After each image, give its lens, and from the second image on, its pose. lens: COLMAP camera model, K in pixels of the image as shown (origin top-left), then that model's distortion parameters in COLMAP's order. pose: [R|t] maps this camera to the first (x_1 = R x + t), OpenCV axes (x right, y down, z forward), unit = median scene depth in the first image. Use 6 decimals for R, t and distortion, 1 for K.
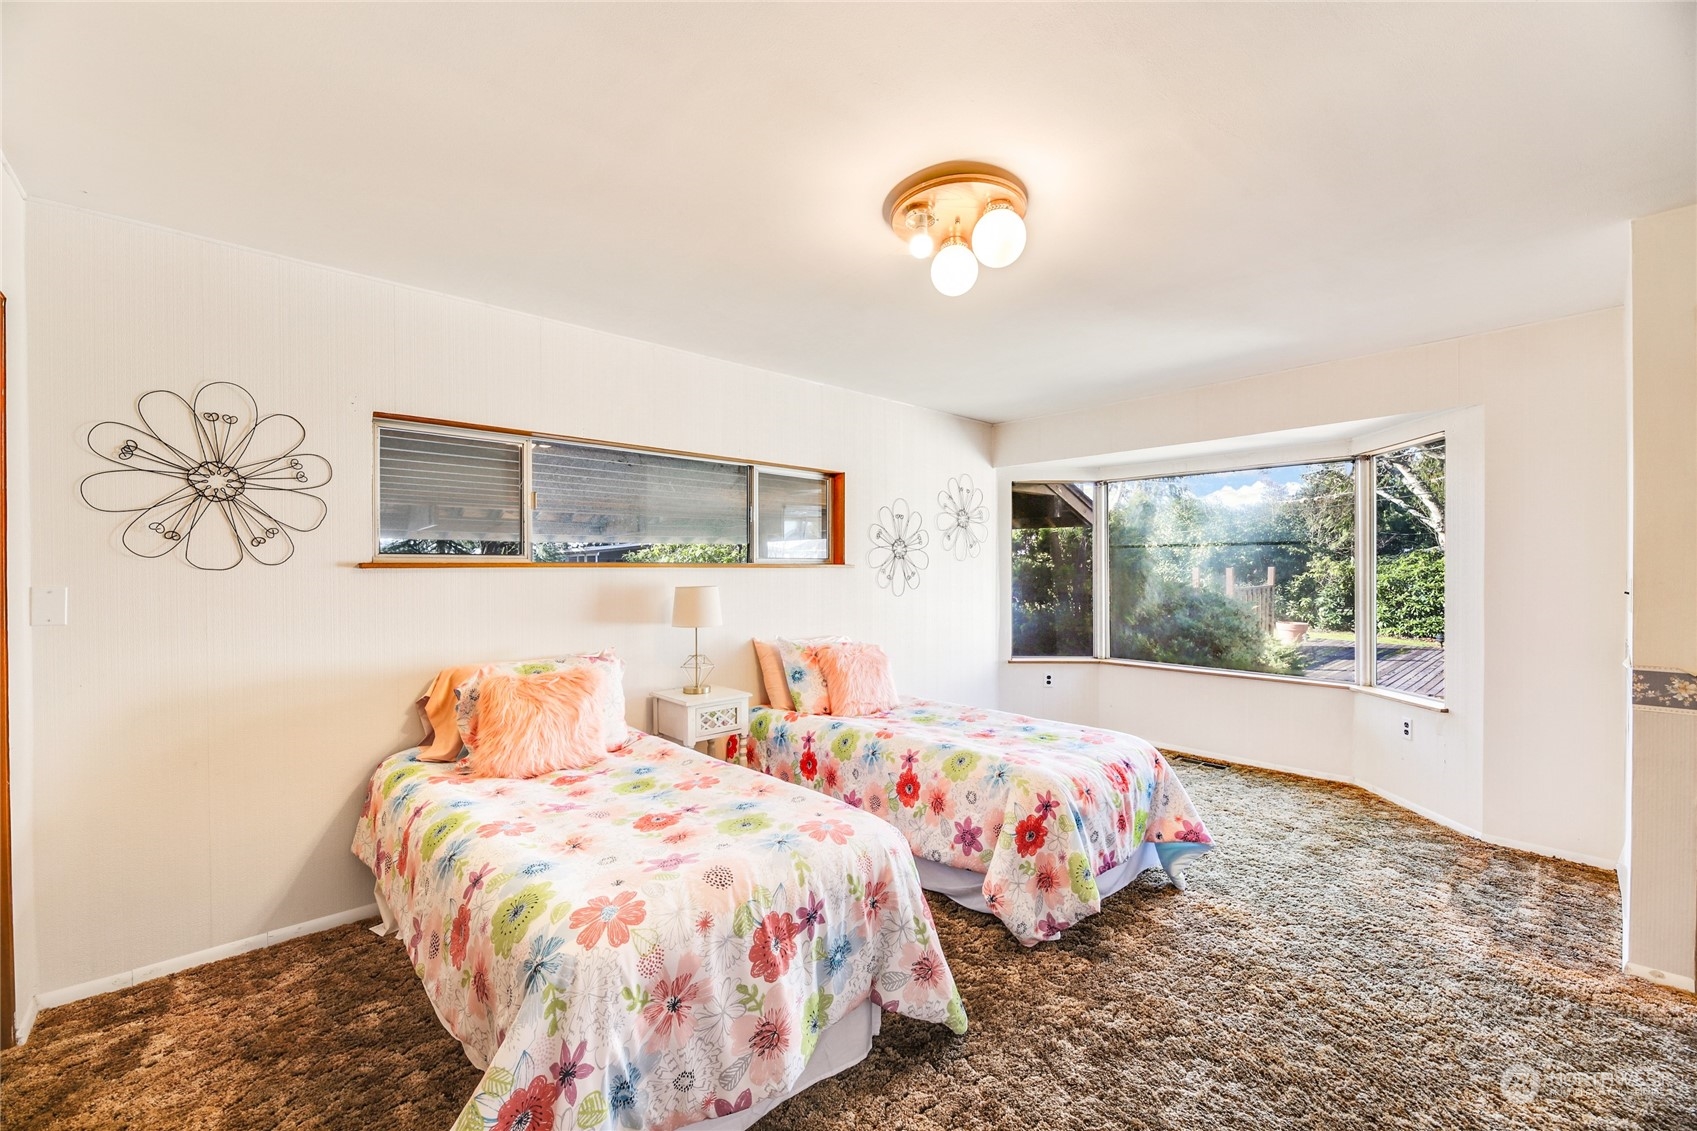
lens RADIAL K [[684.1, 0, 848.6], [0, 684.1, 571.5], [0, 0, 1]] dist [0.000612, -0.000523]
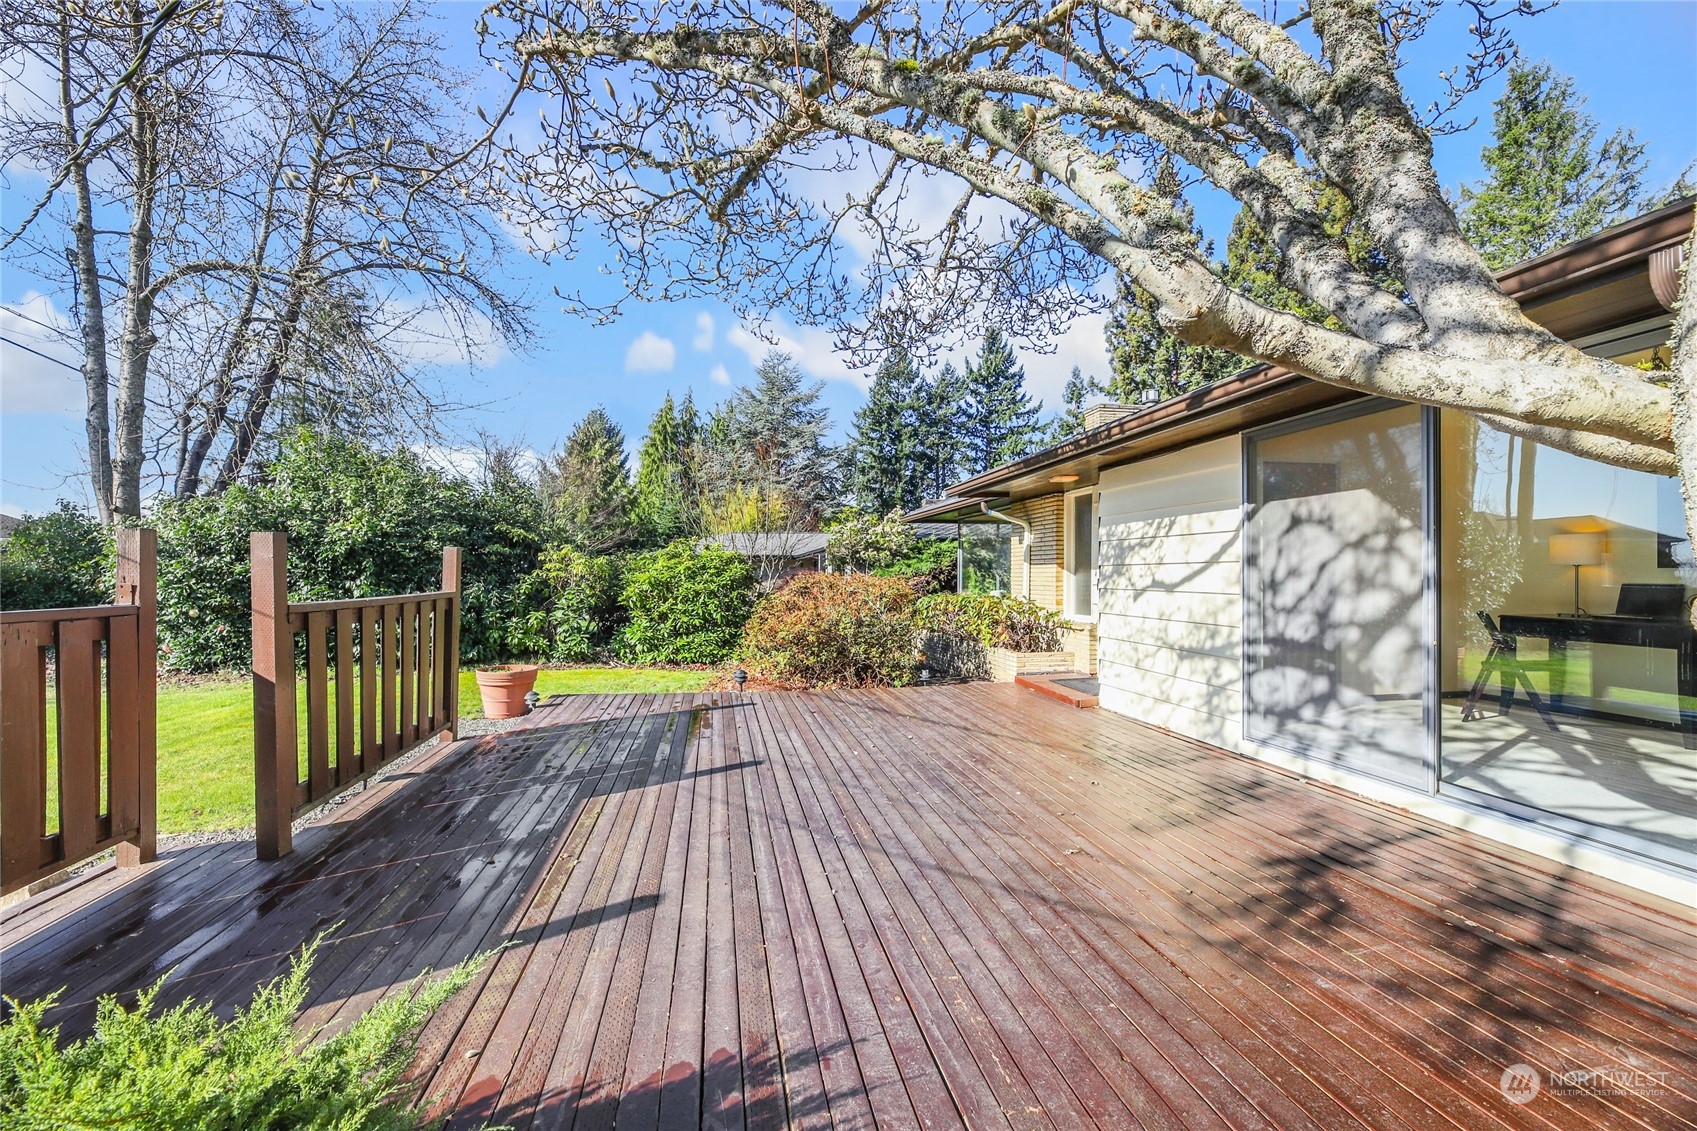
lens RADIAL K [[684.1, 0, 848.7], [0, 684.1, 573.9], [0, 0, 1]] dist [0.000612, -0.000523]
pose [[0.538302, -0.001486, 0.842750, 0.328703], [0.001458, 0.999999, 0.000832, 0.005155], [-0.842751, 0.000781, 0.538304, 0.473367]]
